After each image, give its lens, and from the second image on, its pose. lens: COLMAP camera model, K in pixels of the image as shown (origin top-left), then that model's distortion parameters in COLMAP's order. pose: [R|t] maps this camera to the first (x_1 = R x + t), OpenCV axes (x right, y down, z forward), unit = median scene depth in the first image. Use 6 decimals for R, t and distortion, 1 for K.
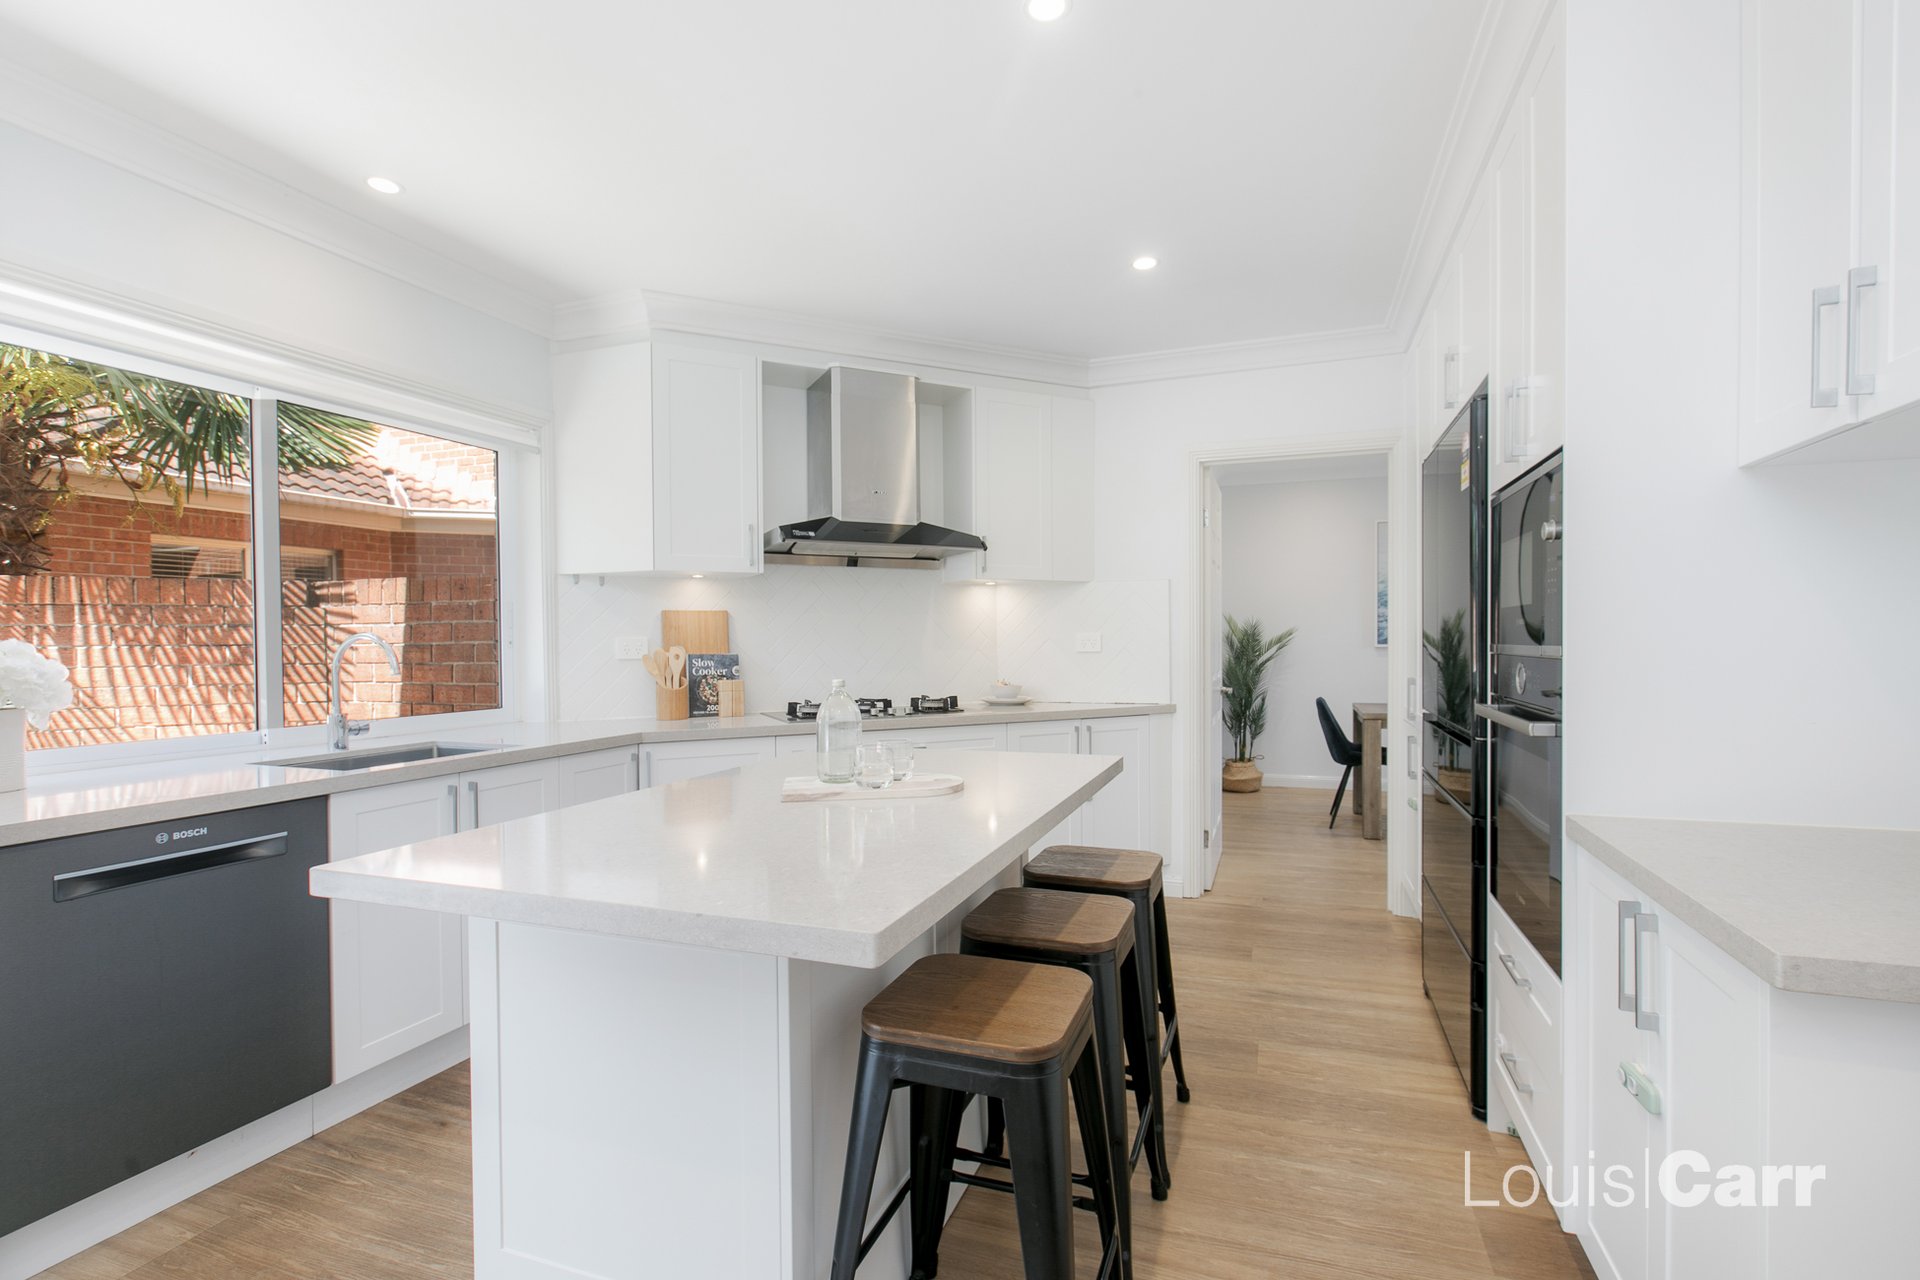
lens RADIAL K [[873.8, 0, 965.2], [0, 873.8, 637.3], [0, 0, 1]] dist [-0.007985, -0.001814]
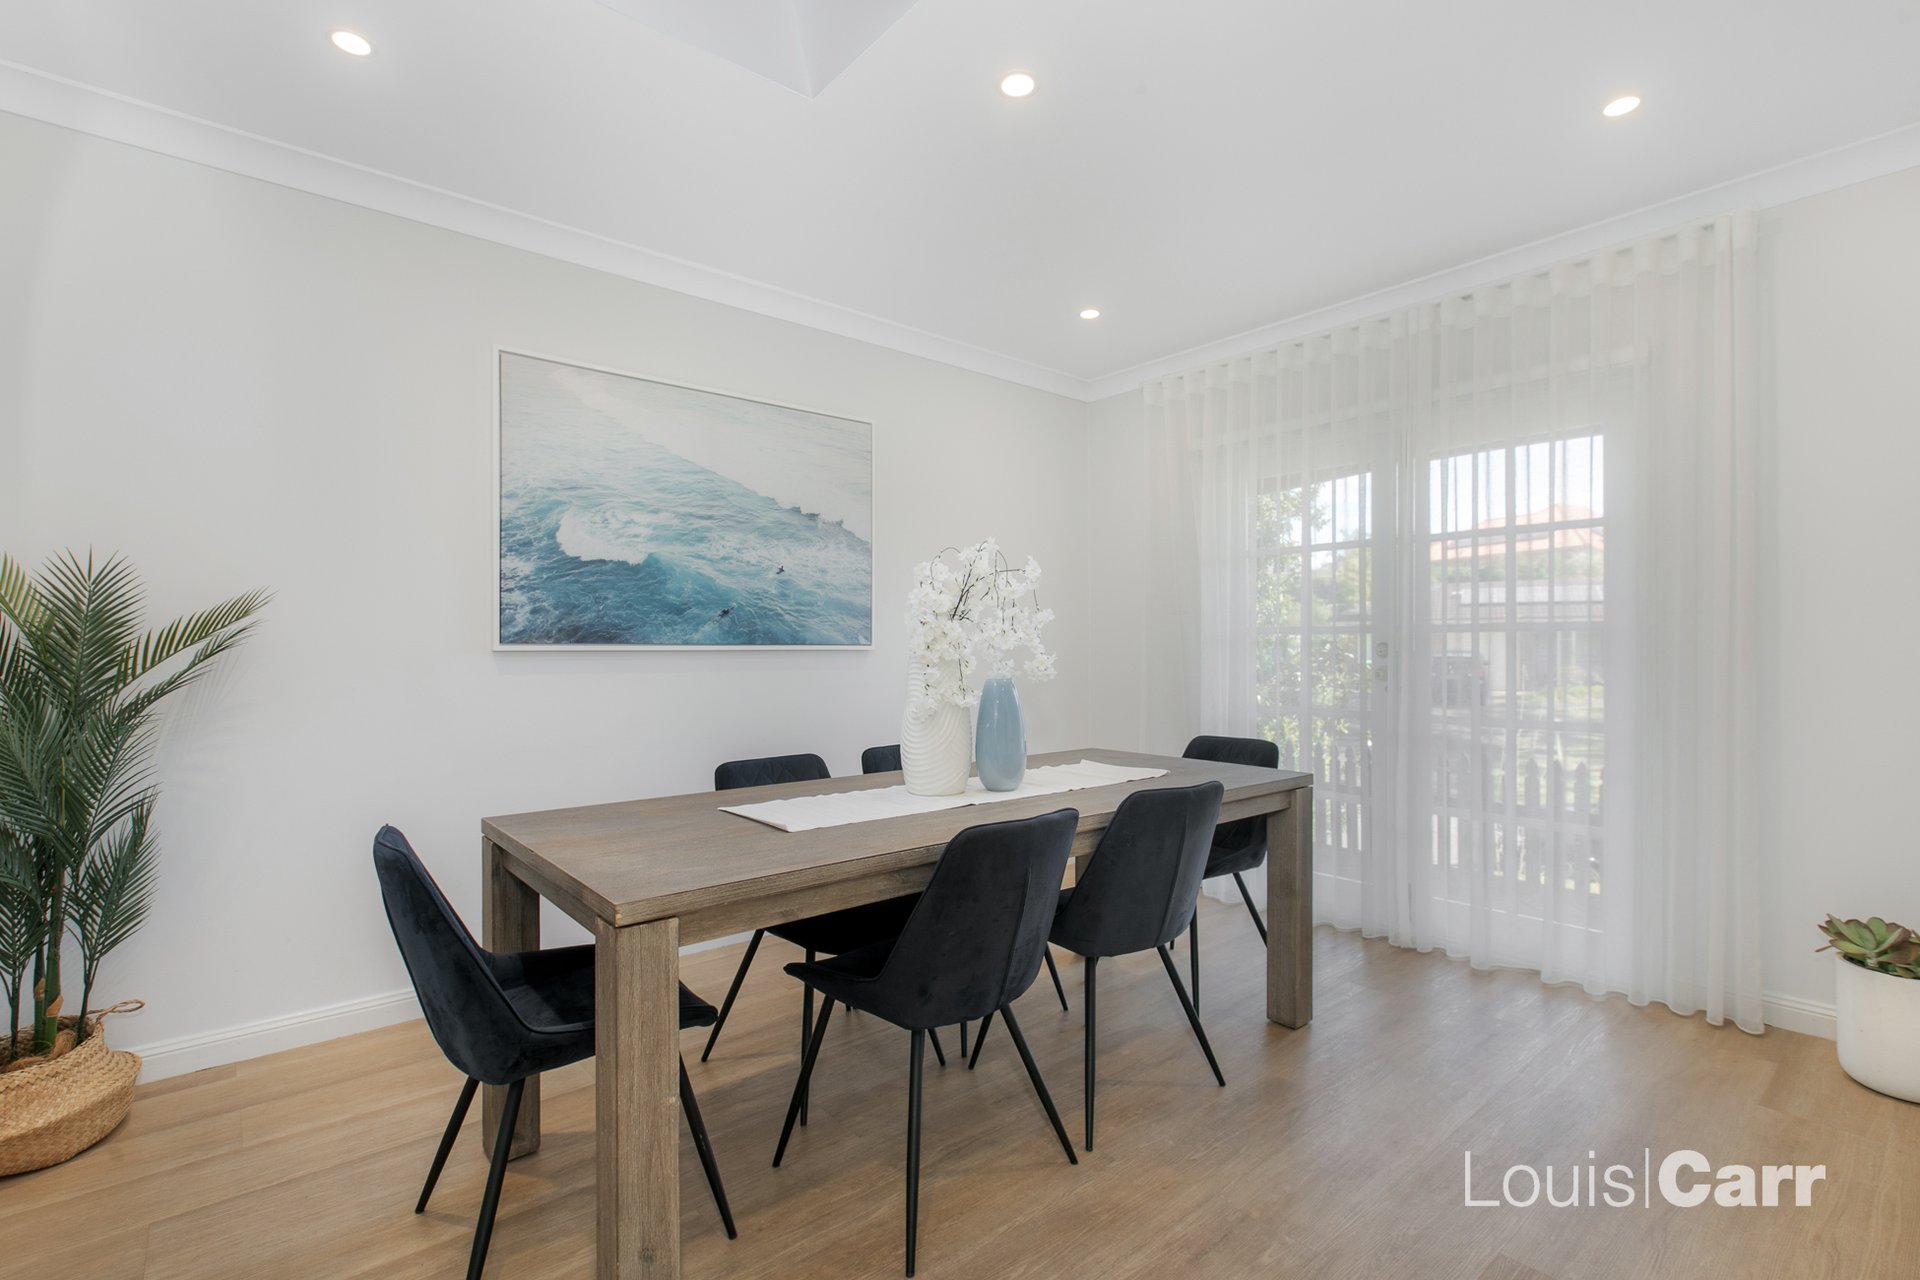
lens RADIAL K [[873.8, 0, 963.9], [0, 873.8, 637.7], [0, 0, 1]] dist [-0.007985, -0.001814]
pose [[0.475237, 0.012693, 0.879766, 0.213497], [0.006201, 0.999823, -0.017775, 0.013302], [-0.879836, 0.013903, 0.475074, 0.606025]]
